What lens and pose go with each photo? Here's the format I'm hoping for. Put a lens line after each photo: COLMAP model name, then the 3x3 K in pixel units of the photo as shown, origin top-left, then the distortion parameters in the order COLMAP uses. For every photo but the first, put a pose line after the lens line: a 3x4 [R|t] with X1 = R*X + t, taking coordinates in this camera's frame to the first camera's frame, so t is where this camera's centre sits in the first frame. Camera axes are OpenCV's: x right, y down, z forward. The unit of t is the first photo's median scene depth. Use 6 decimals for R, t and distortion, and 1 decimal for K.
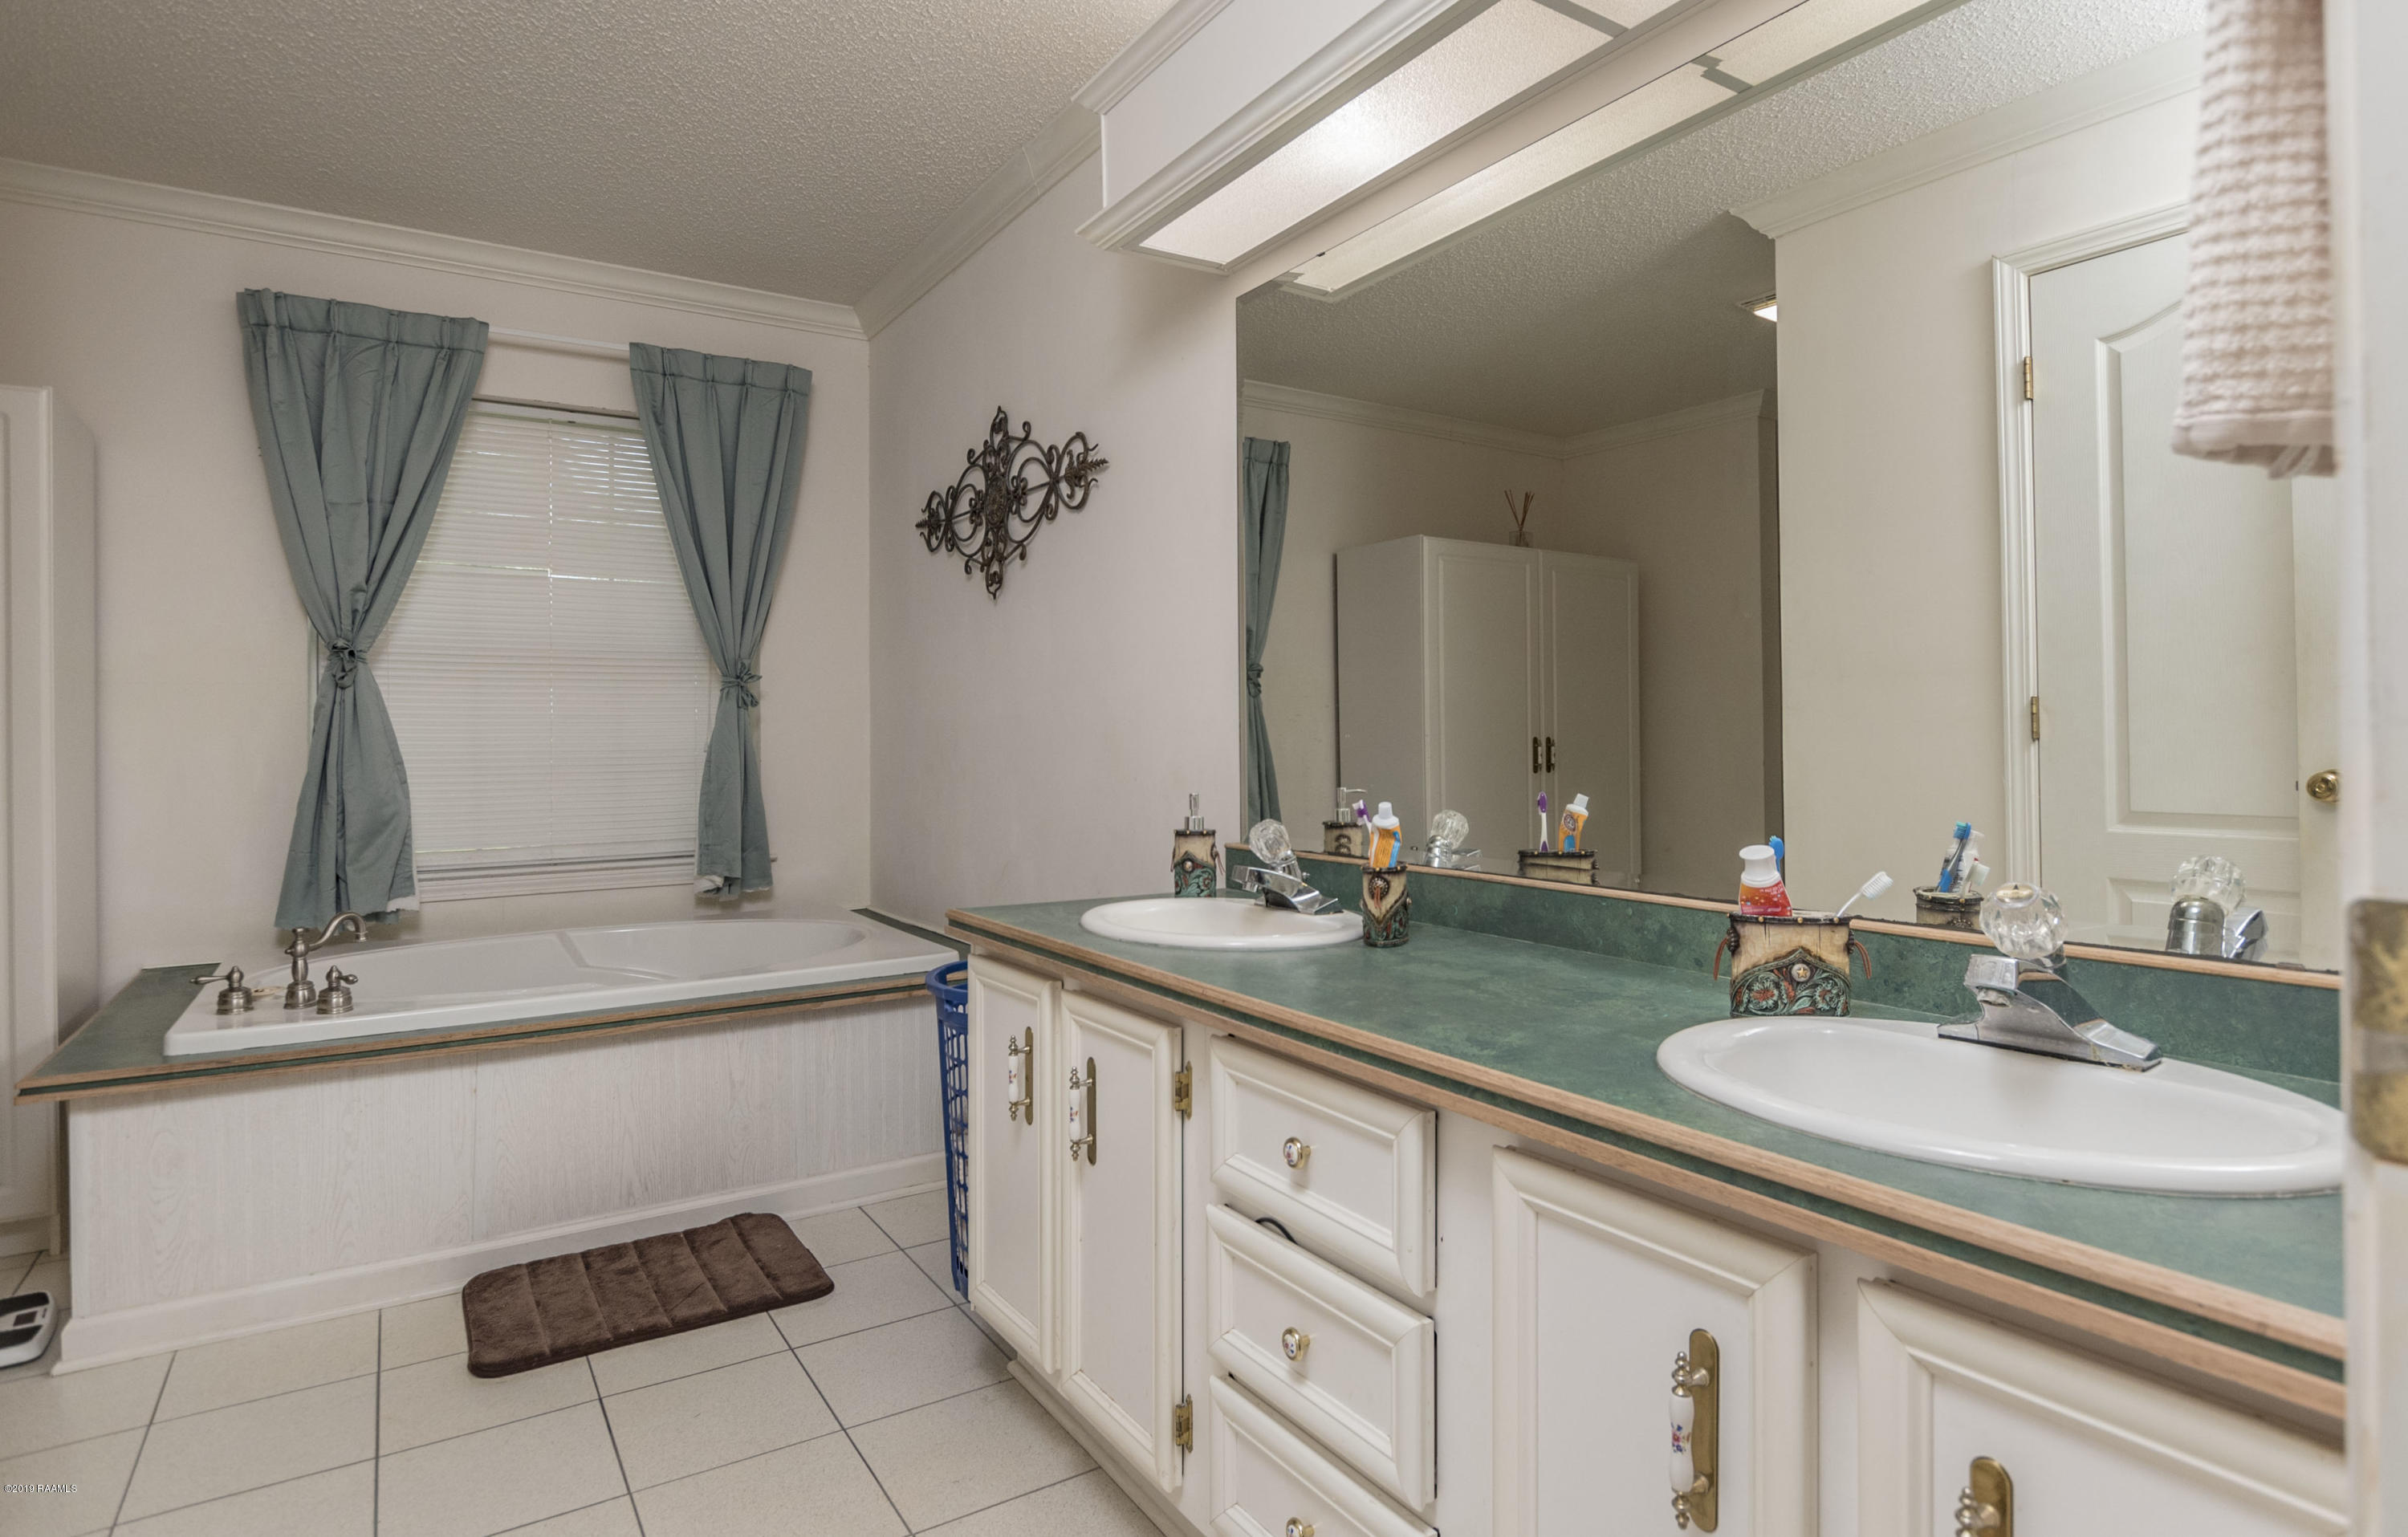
lens RADIAL K [[1269.2, 0, 1206.6], [0, 1269.2, 740.5], [0, 0, 1]] dist [-0.001616, -0.002345]
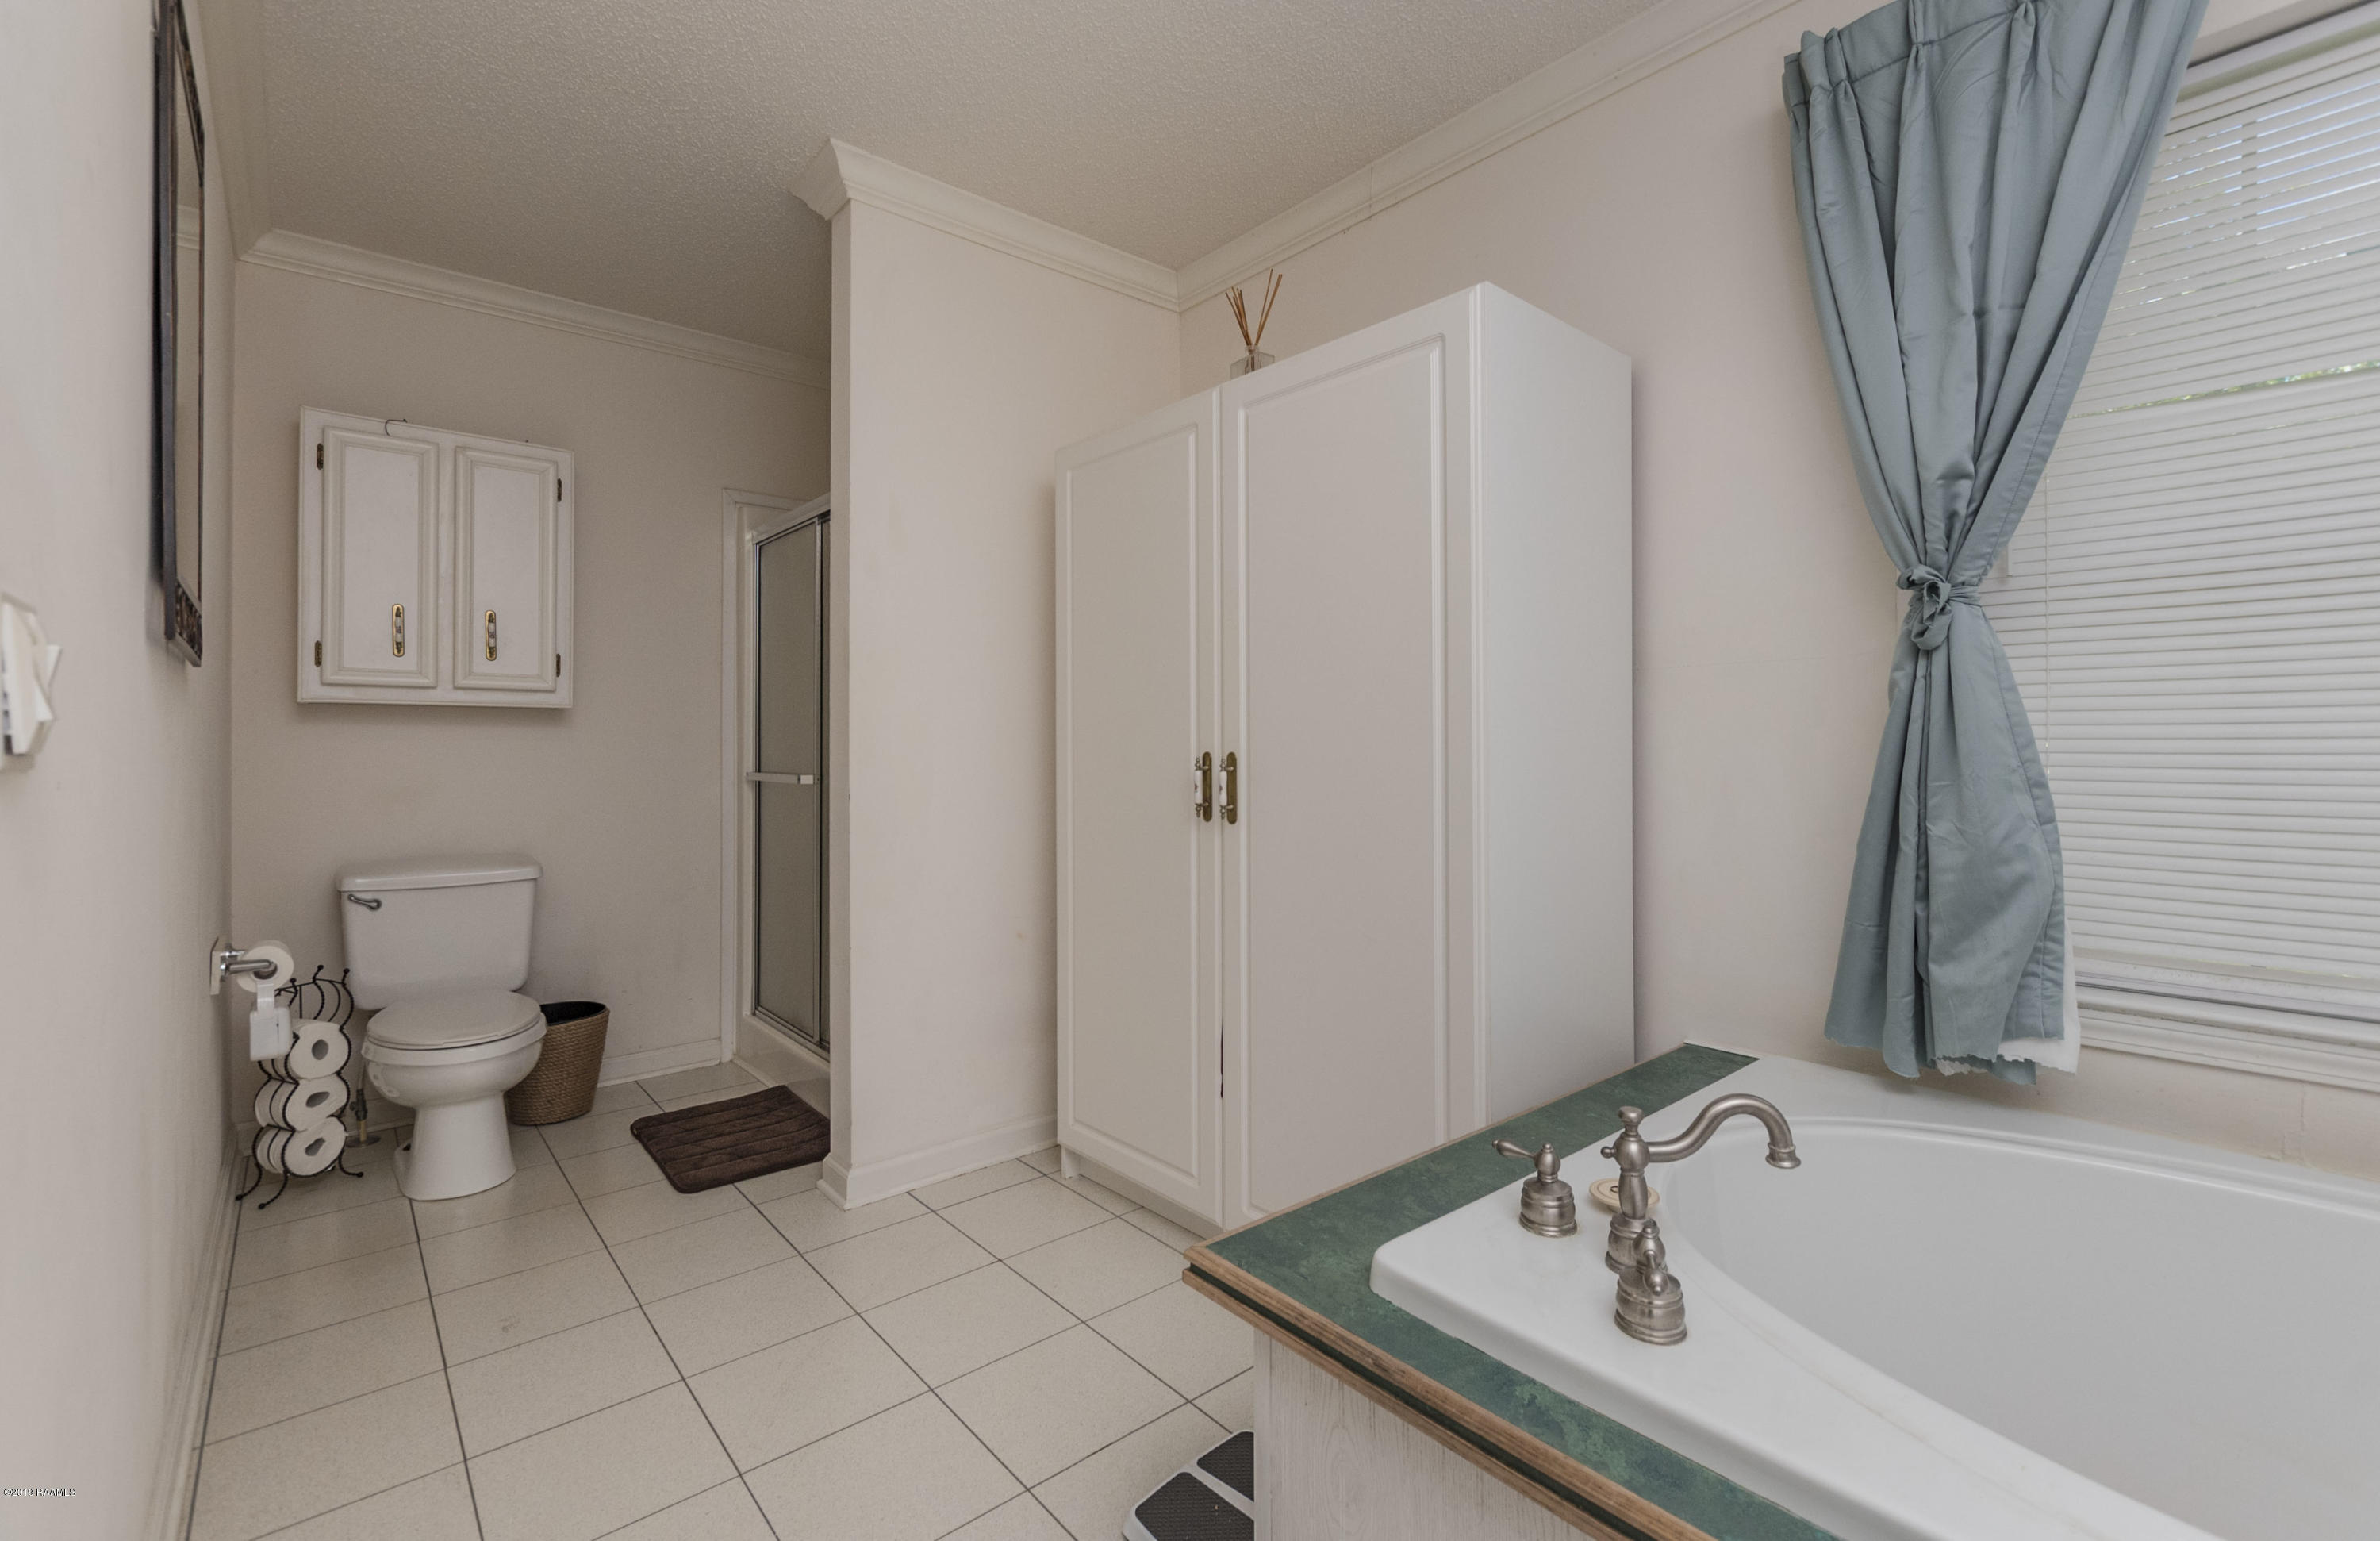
lens RADIAL K [[1024.6, 0, 1190.0], [0, 1024.6, 770.5], [0, 0, 1]] dist [-0.003466, -0.000485]
pose [[0.142082, 0.017148, -0.989706, -0.261798], [-0.001181, 0.999852, 0.017154, 0.004815], [0.989854, -0.001268, 0.142082, 0.588660]]
